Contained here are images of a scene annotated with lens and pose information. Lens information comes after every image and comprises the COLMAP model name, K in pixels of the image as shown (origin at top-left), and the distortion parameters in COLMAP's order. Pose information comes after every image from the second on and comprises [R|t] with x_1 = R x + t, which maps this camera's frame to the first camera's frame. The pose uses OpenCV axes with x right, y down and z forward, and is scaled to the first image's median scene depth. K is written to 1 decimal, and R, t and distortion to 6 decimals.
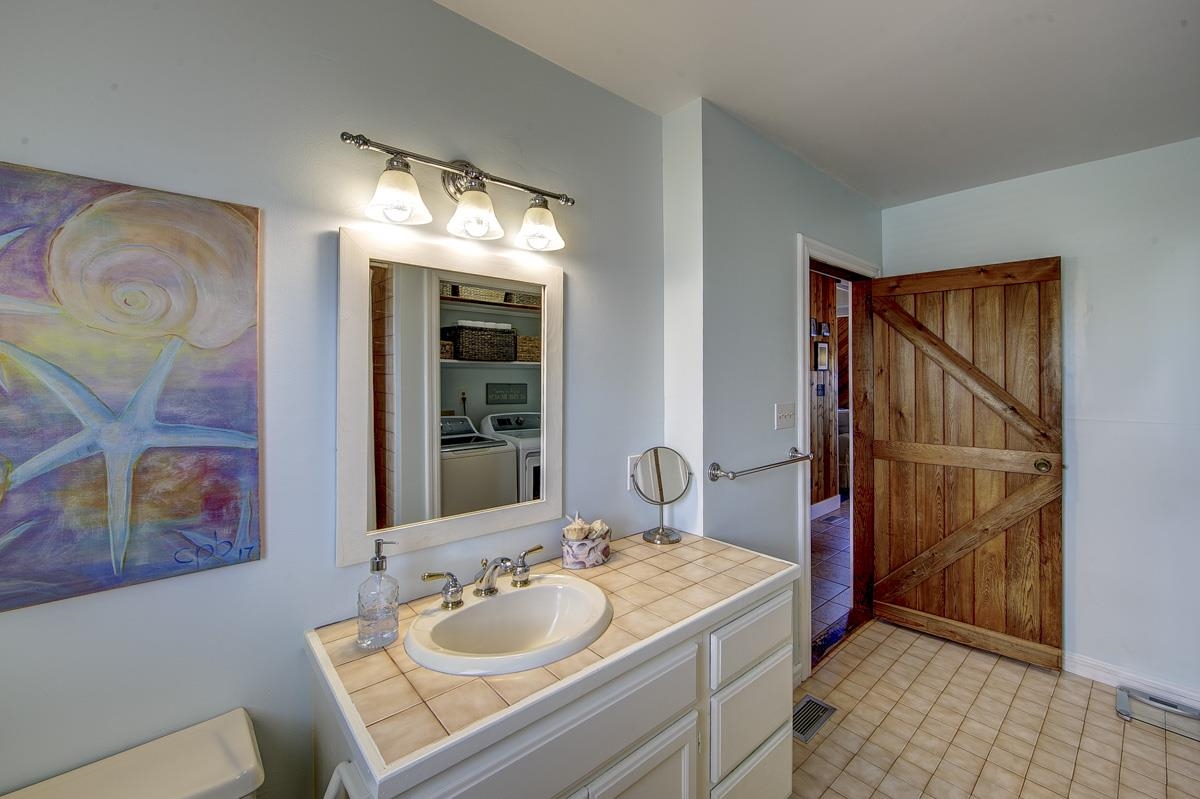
lens RADIAL K [[490.1, 0, 596.6], [0, 490.1, 377.6], [0, 0, 1]] dist [-0.002419, 0.000357]
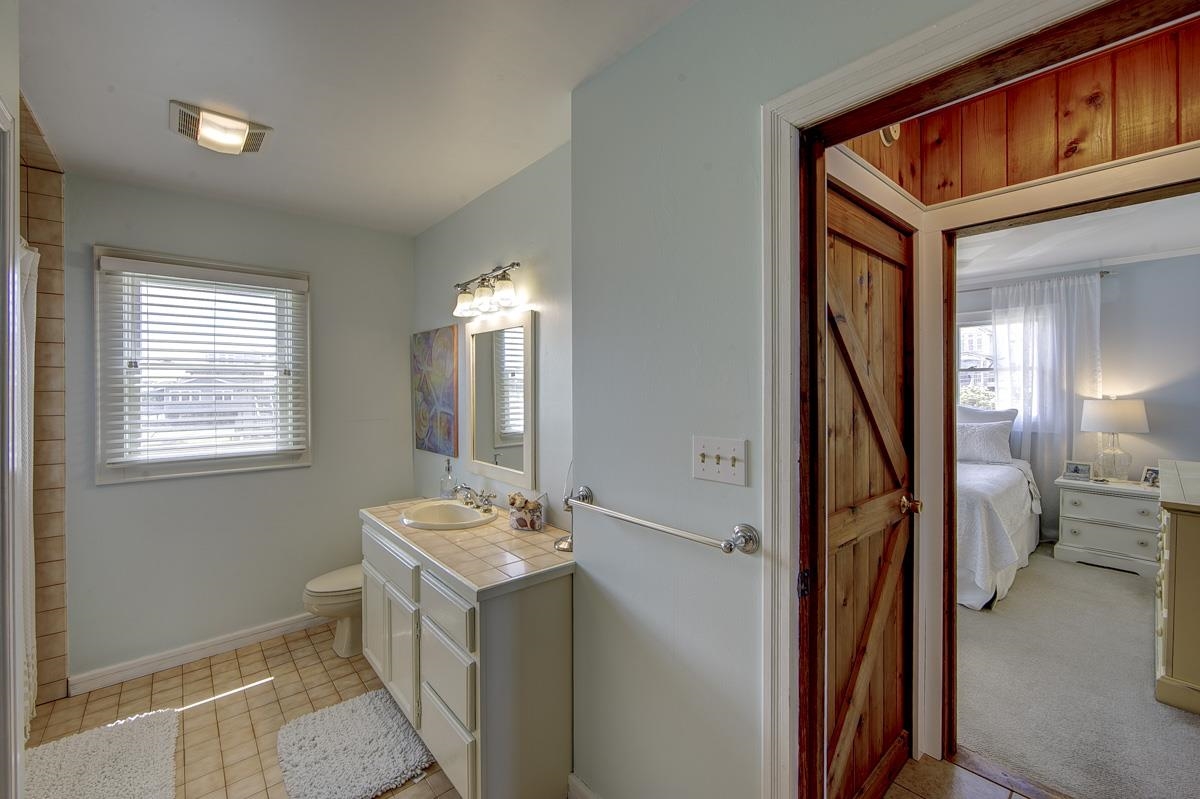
lens RADIAL K [[483.0, 0, 598.3], [0, 483.0, 393.6], [0, 0, 1]] dist [-0.003320, 0.000314]
pose [[0.006964, 0.017961, -0.999814, 1.350995], [-0.002942, 0.999835, 0.017941, -0.014916], [0.999971, 0.002817, 0.007016, 1.232697]]
